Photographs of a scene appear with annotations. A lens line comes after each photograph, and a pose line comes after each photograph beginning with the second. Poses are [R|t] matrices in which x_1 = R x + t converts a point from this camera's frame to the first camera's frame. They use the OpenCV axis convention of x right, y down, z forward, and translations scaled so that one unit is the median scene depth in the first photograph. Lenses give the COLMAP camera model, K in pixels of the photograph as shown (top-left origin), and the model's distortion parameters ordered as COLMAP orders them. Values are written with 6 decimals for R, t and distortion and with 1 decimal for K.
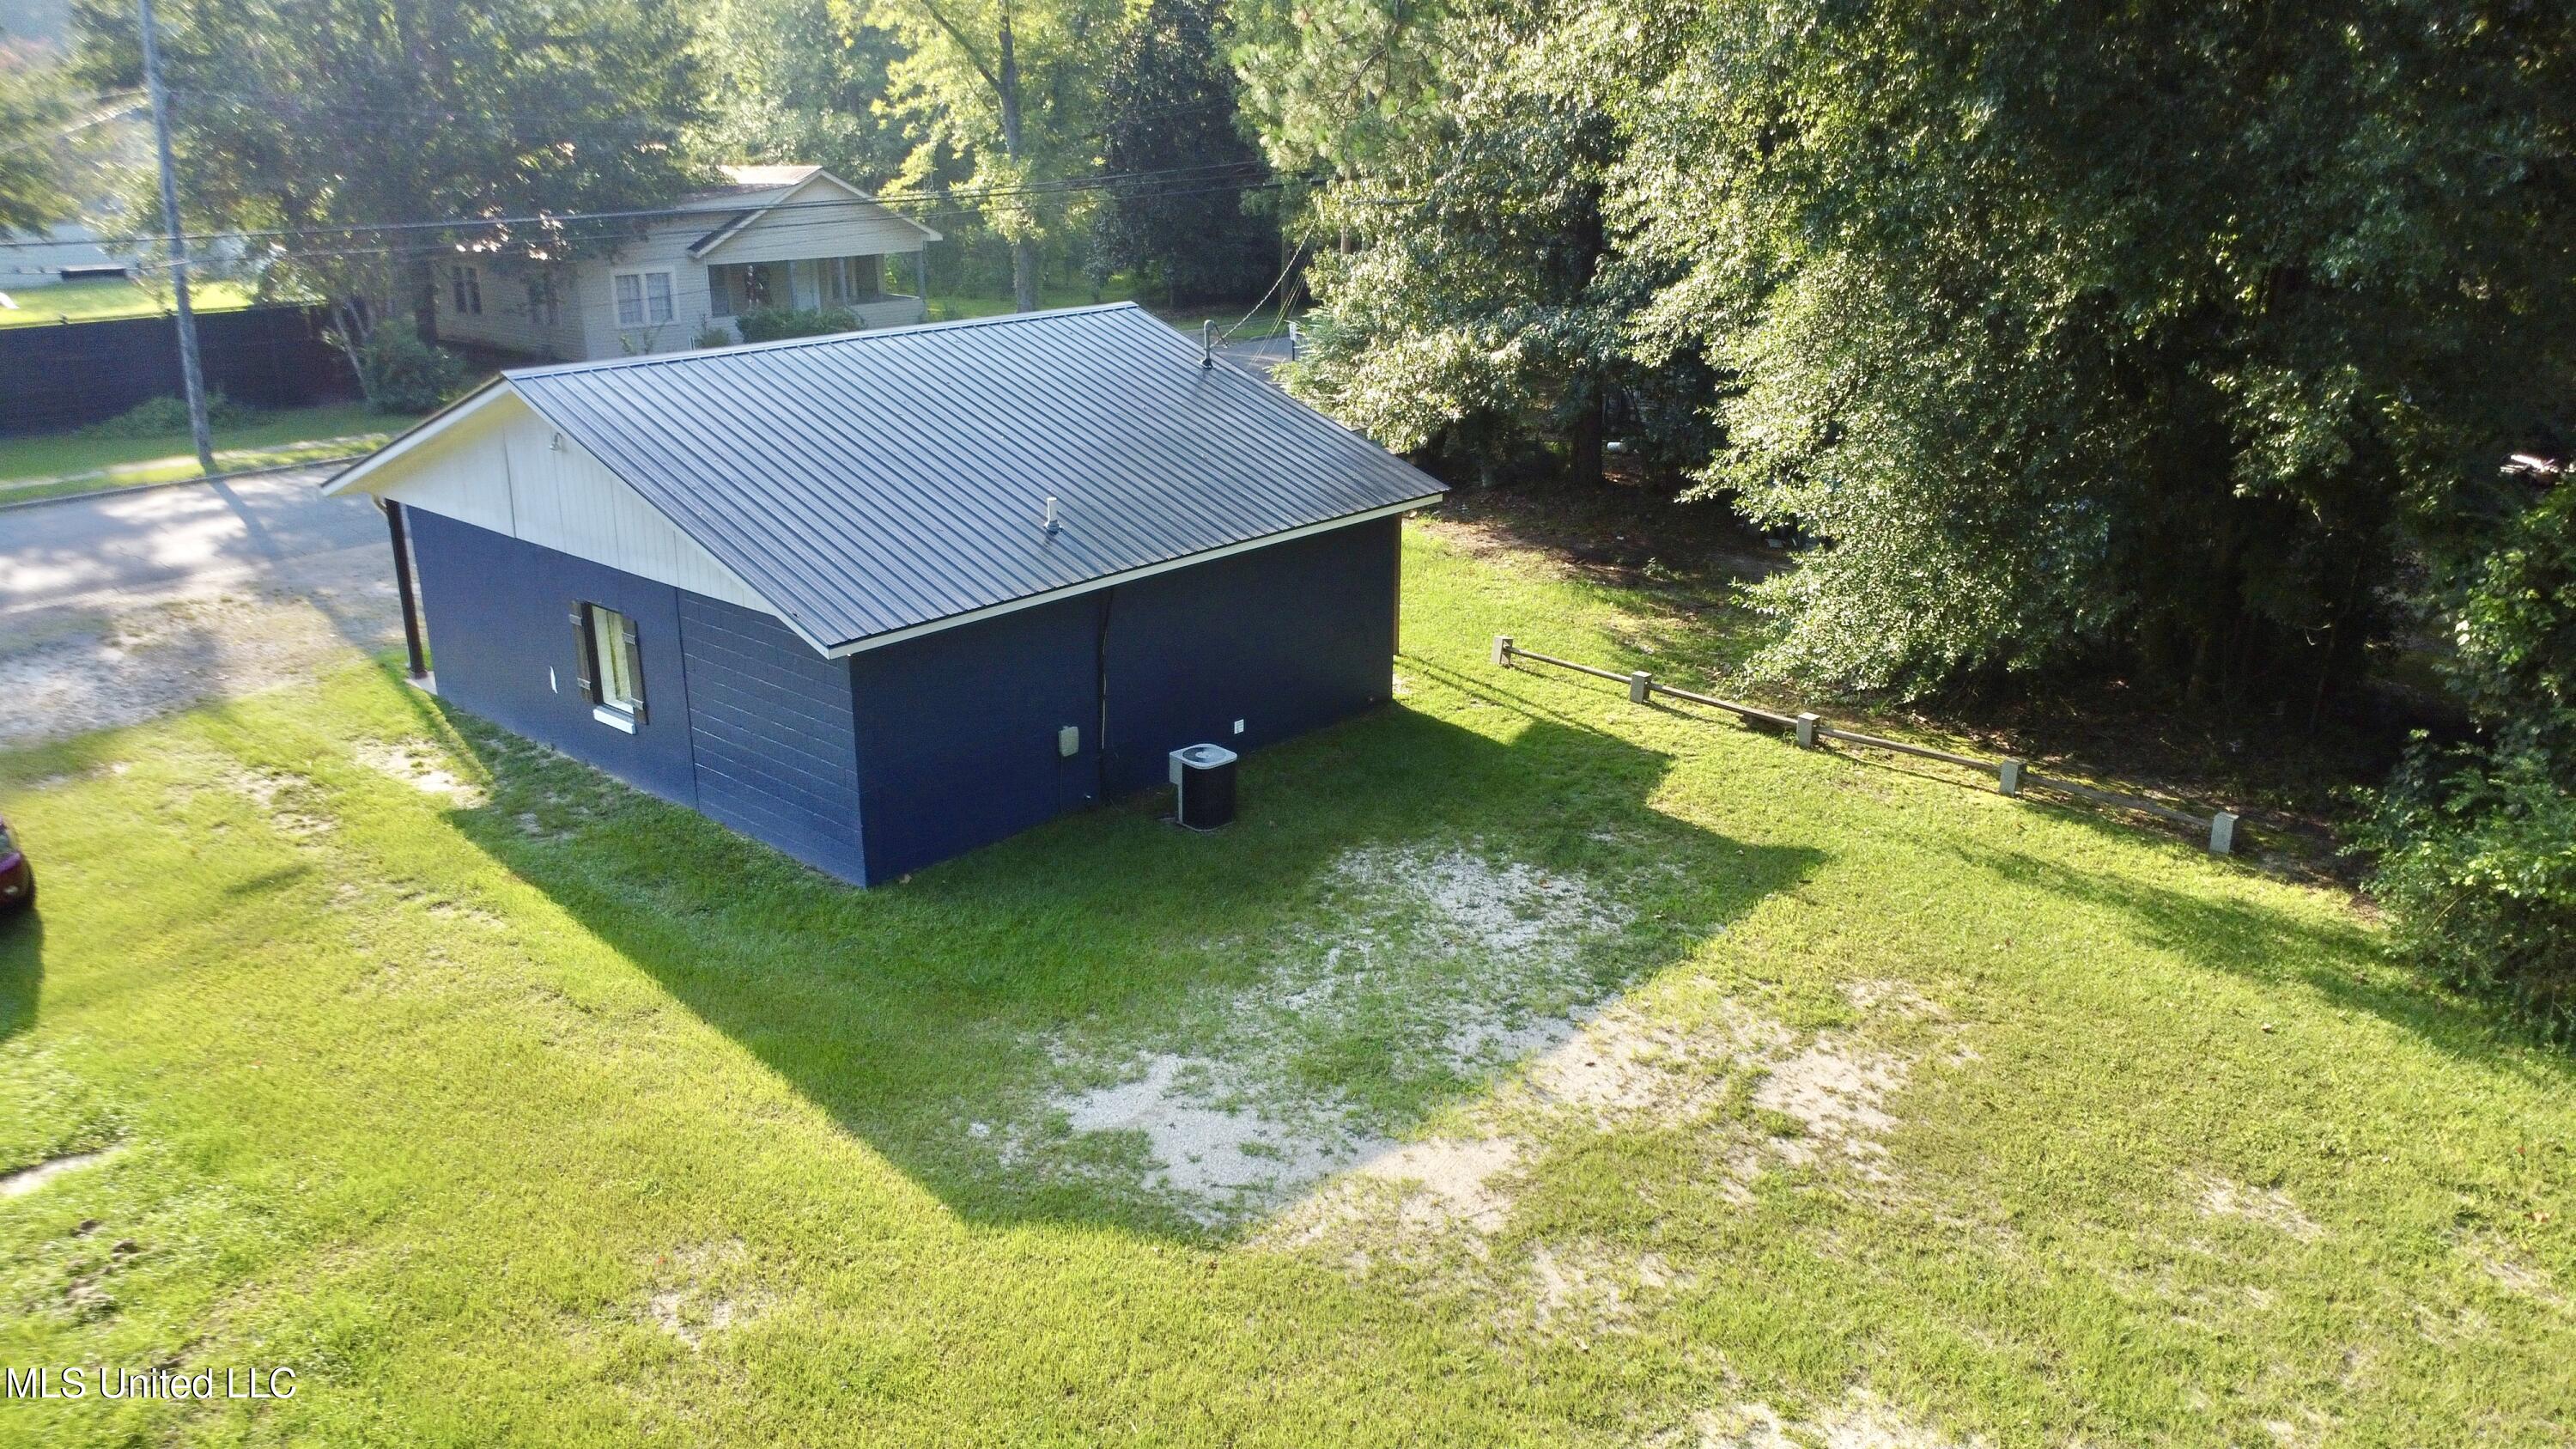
lens RADIAL K [[1888.5, 0, 1287.4], [0, 1888.5, 726.1], [0, 0, 1]] dist [0.003227, -0.001214]
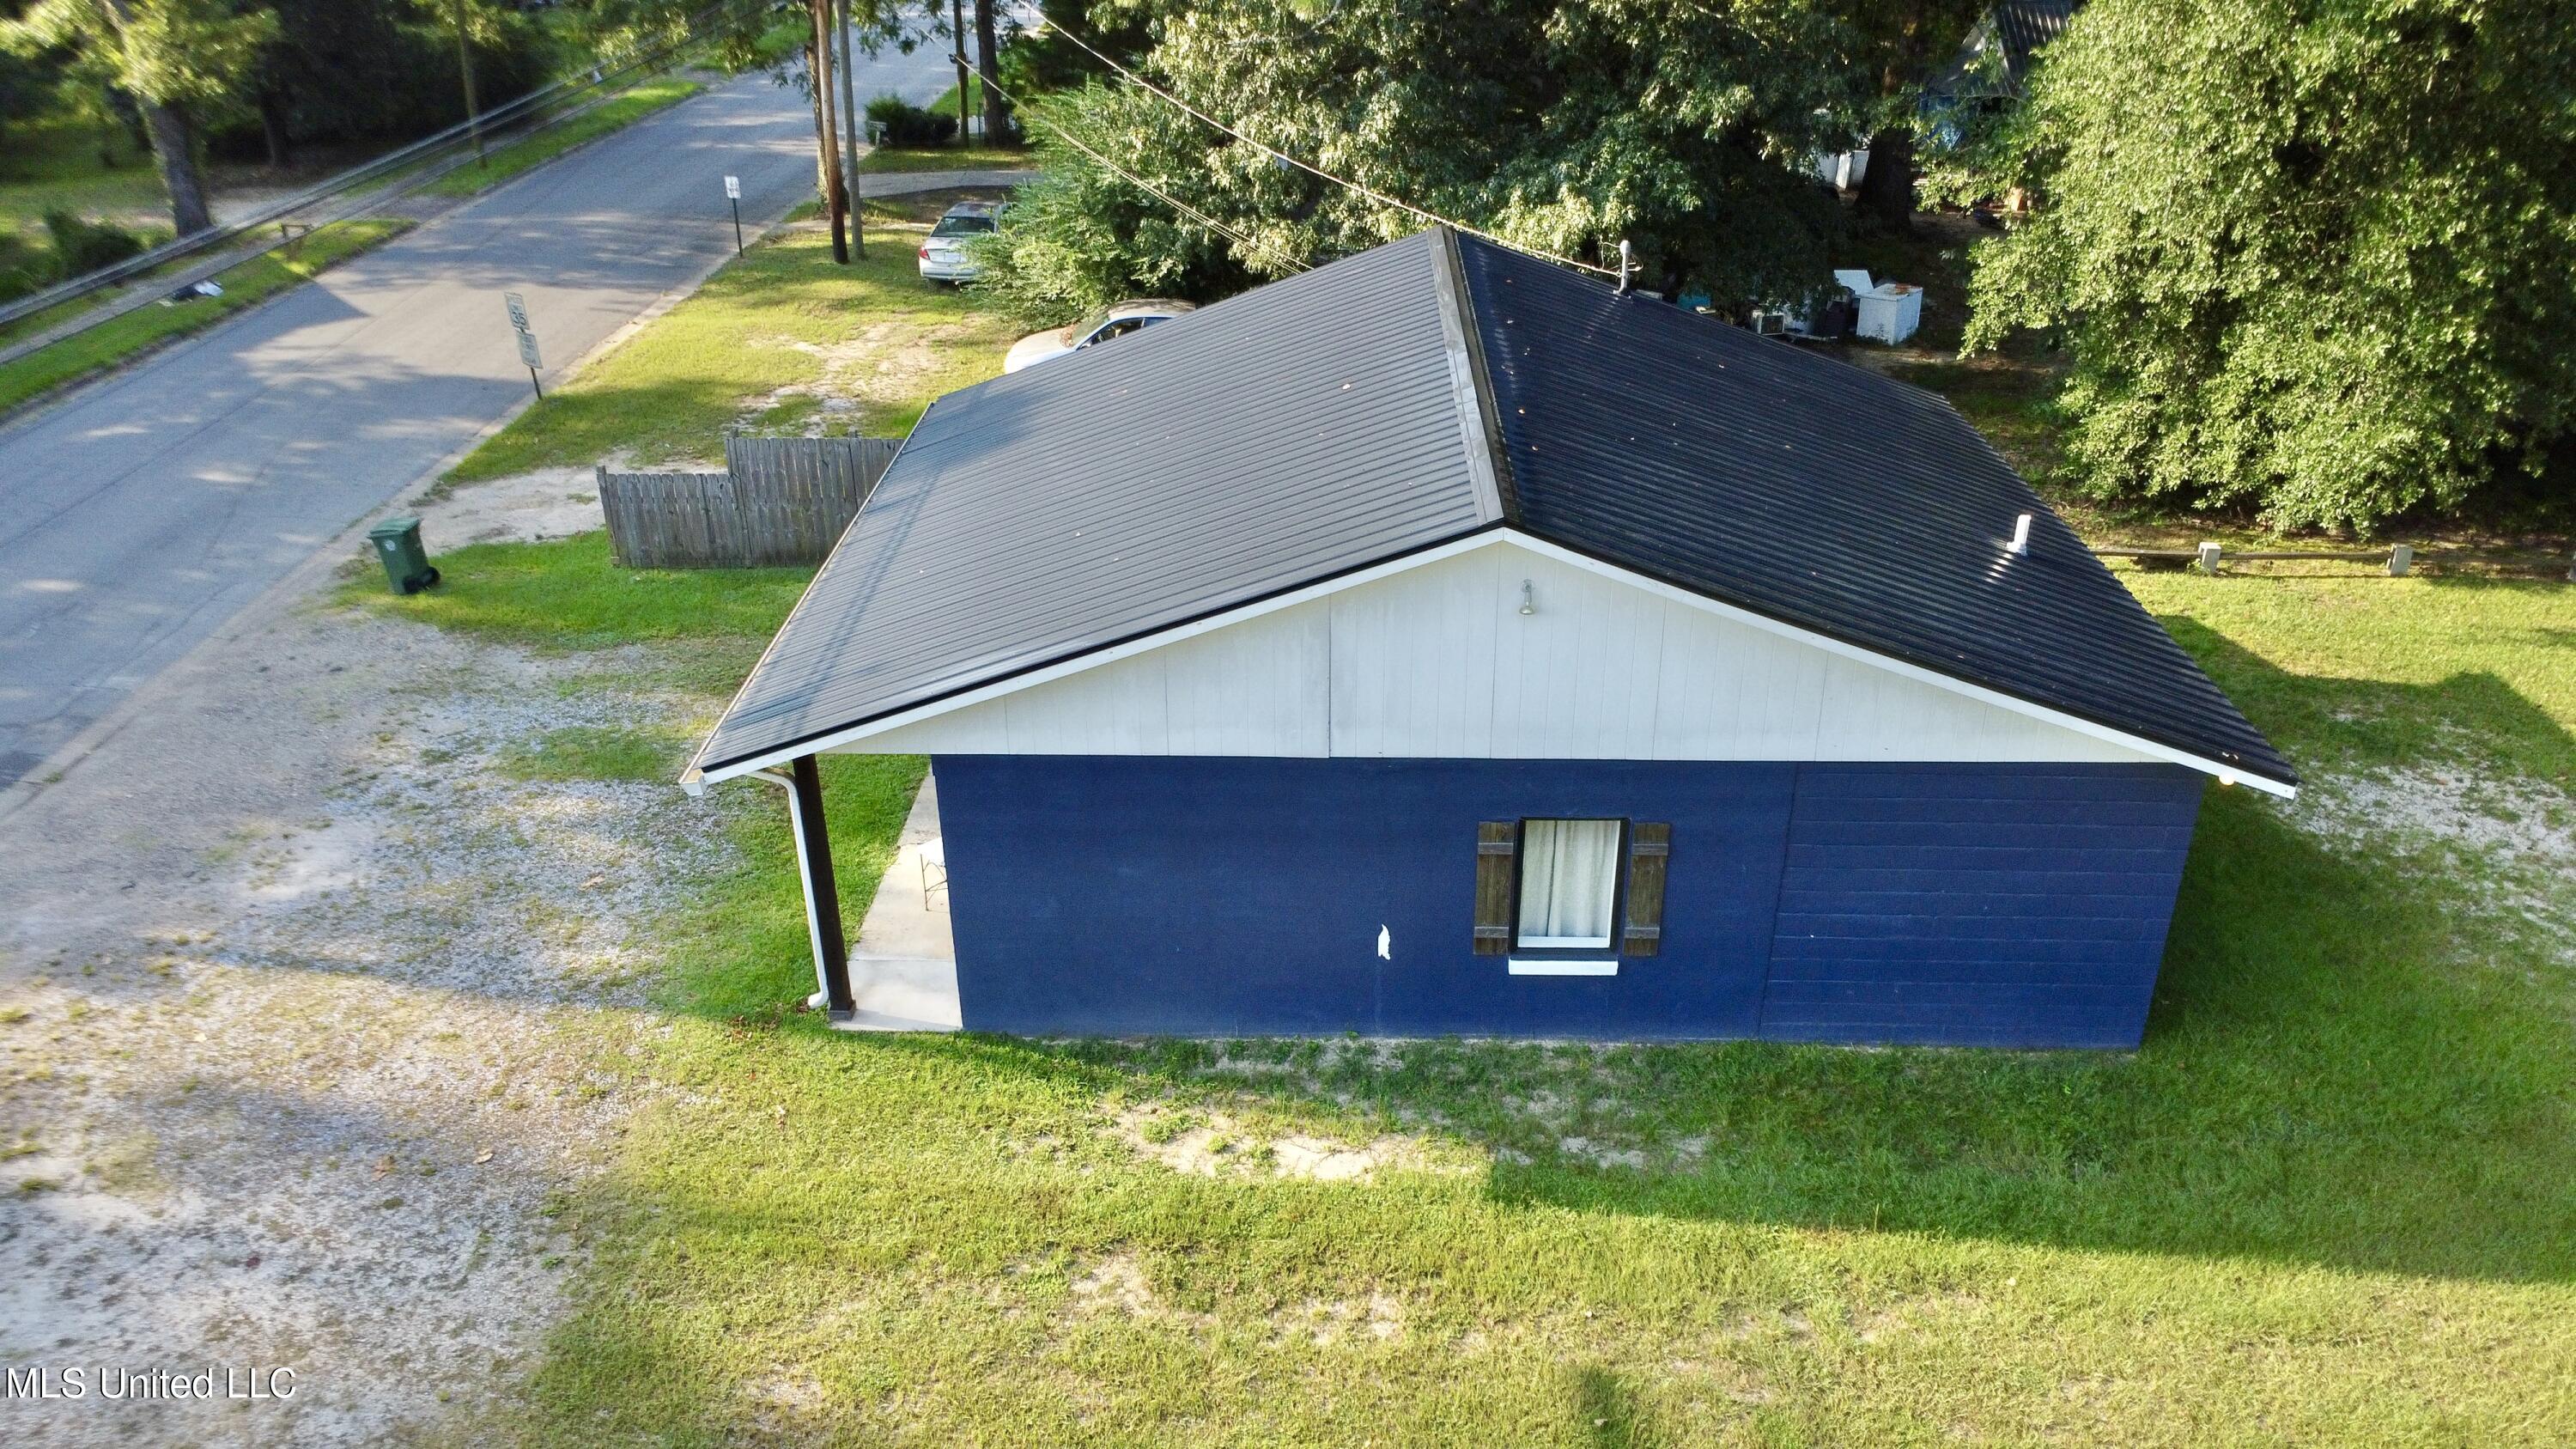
lens RADIAL K [[1888.5, 0, 1297.2], [0, 1888.5, 726.1], [0, 0, 1]] dist [0.003227, -0.001214]
pose [[0.752275, -0.294170, 0.589531, -0.816087], [0.208210, 0.955079, 0.210888, -0.255157], [-0.625085, -0.035900, 0.779730, 0.528761]]
